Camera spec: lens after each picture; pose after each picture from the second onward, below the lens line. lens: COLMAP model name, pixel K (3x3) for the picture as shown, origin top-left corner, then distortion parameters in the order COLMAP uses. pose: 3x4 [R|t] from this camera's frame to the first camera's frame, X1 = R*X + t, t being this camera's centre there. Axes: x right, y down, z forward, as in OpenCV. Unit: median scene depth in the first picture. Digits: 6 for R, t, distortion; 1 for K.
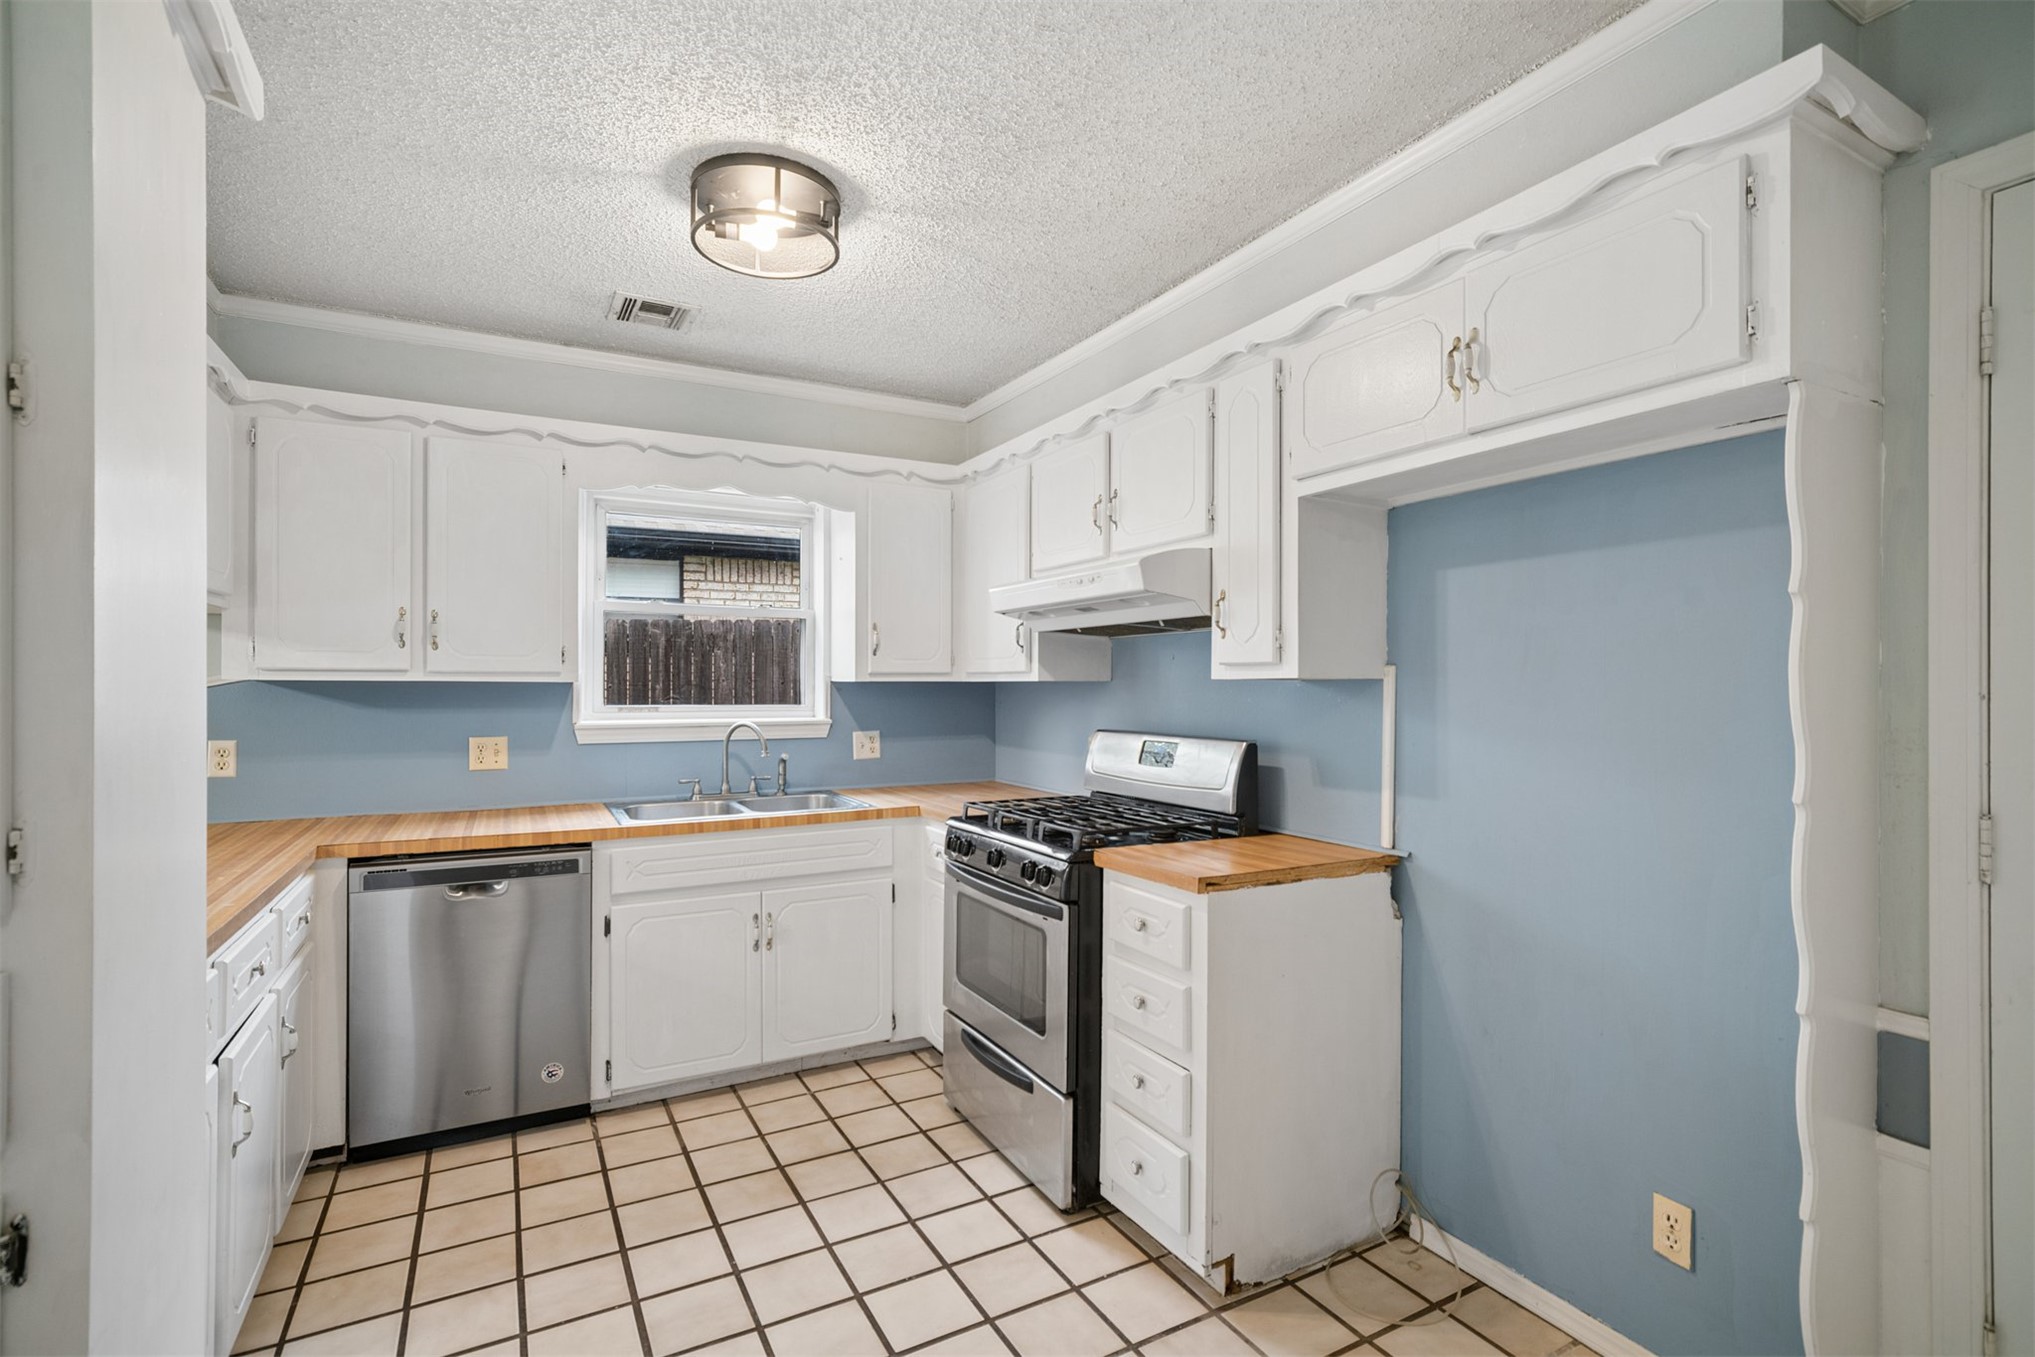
lens RADIAL K [[951.7, 0, 1025.2], [0, 951.7, 682.8], [0, 0, 1]] dist [-0.019108, 0.012082]
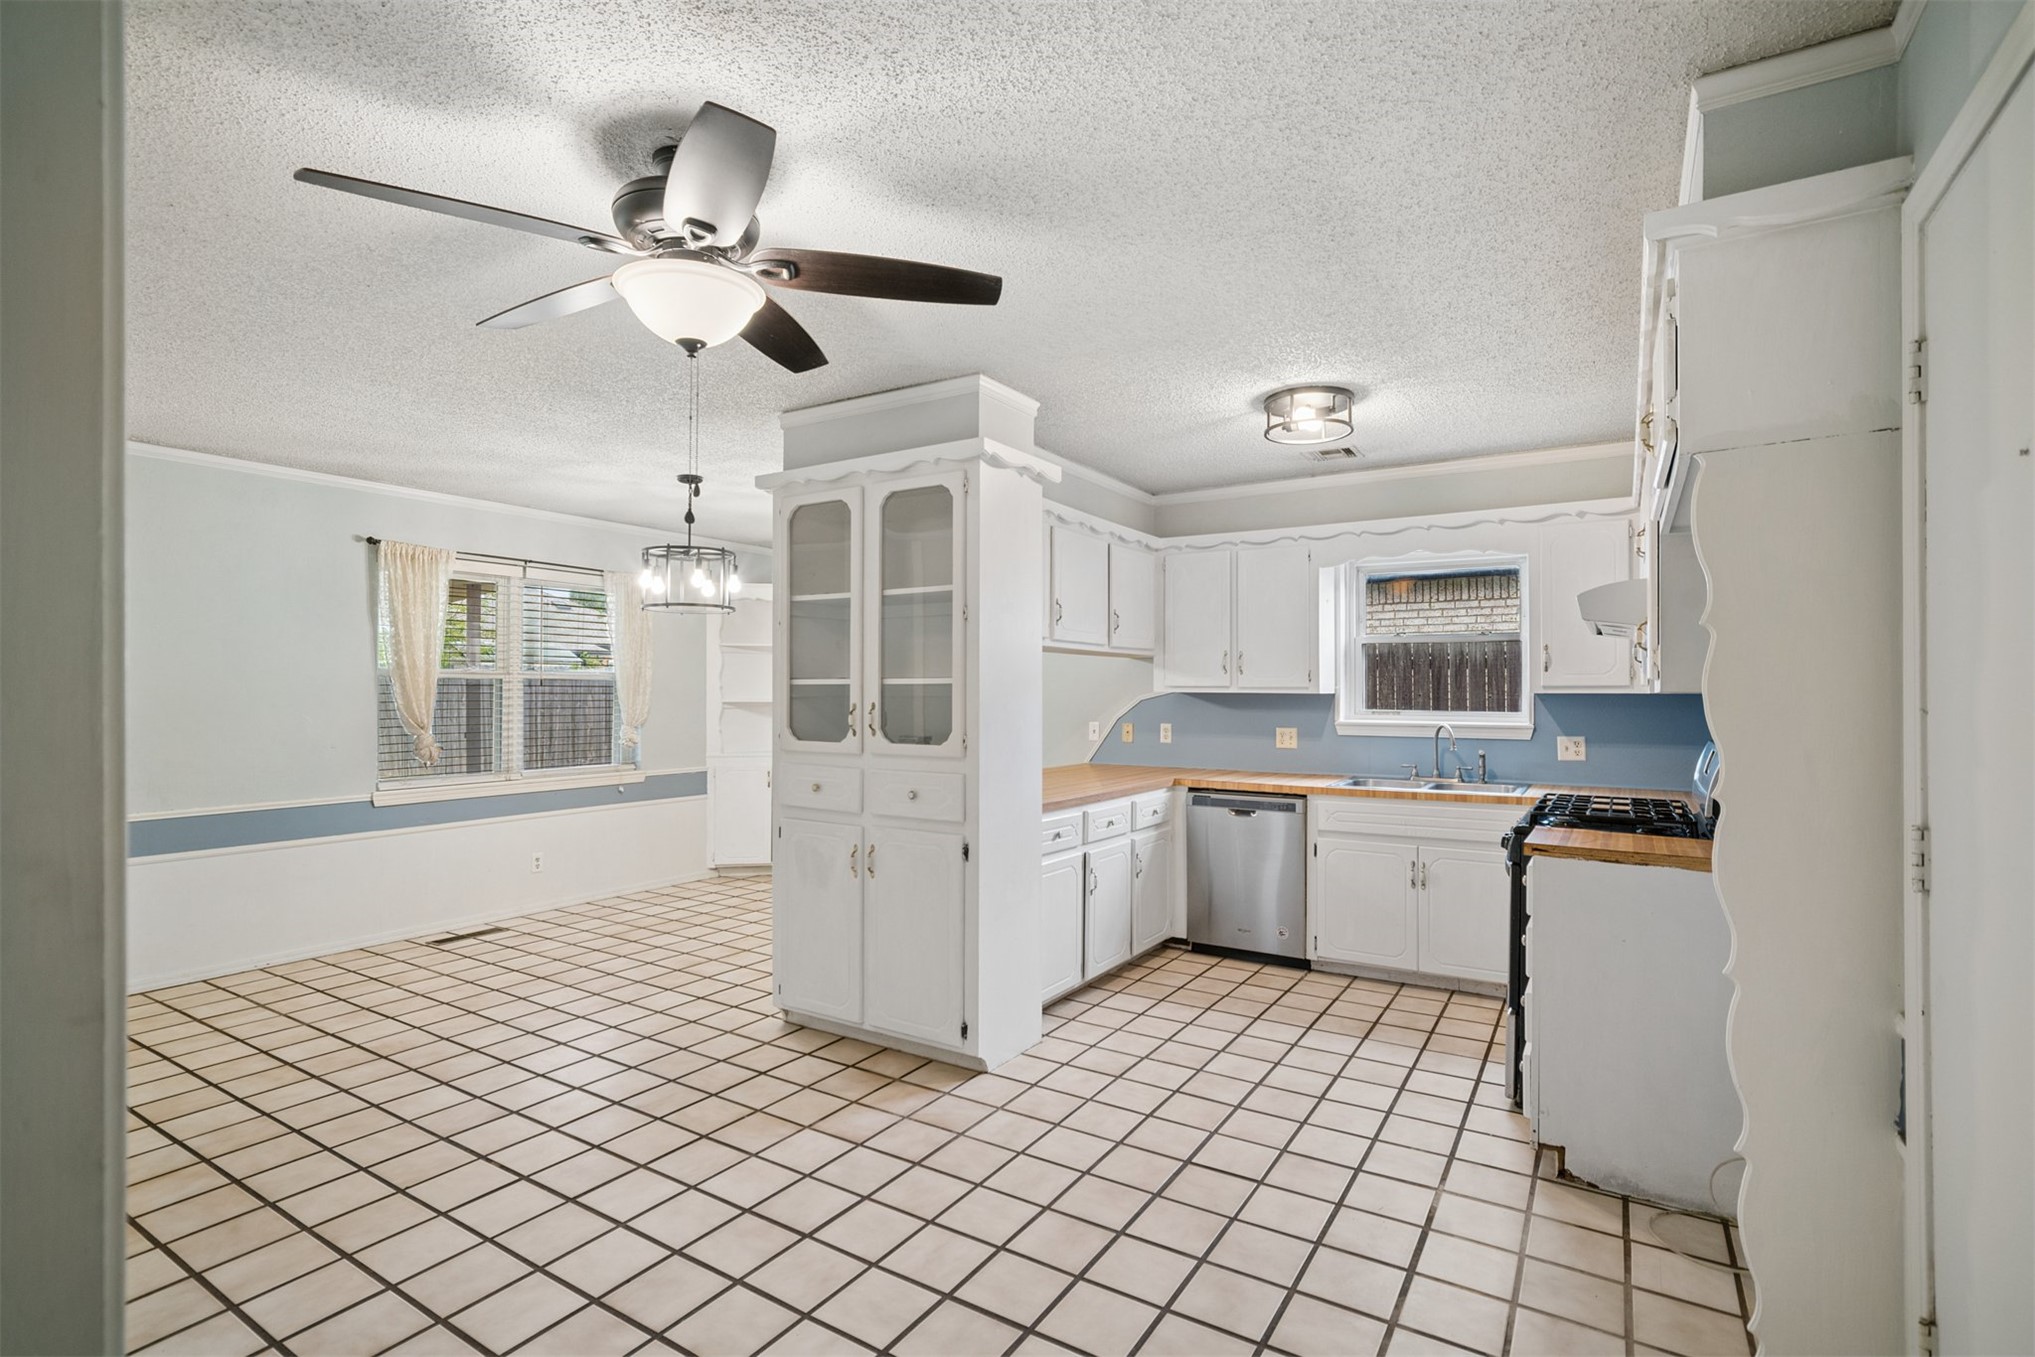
lens RADIAL K [[955.1, 0, 1026.2], [0, 955.1, 691.2], [0, 0, 1]] dist [-0.016247, 0.014283]
pose [[0.481390, 0.000141, -0.876506, 0.705880], [-0.000648, 1.000000, -0.000195, -0.004402], [0.876506, 0.000662, 0.481390, -0.175197]]
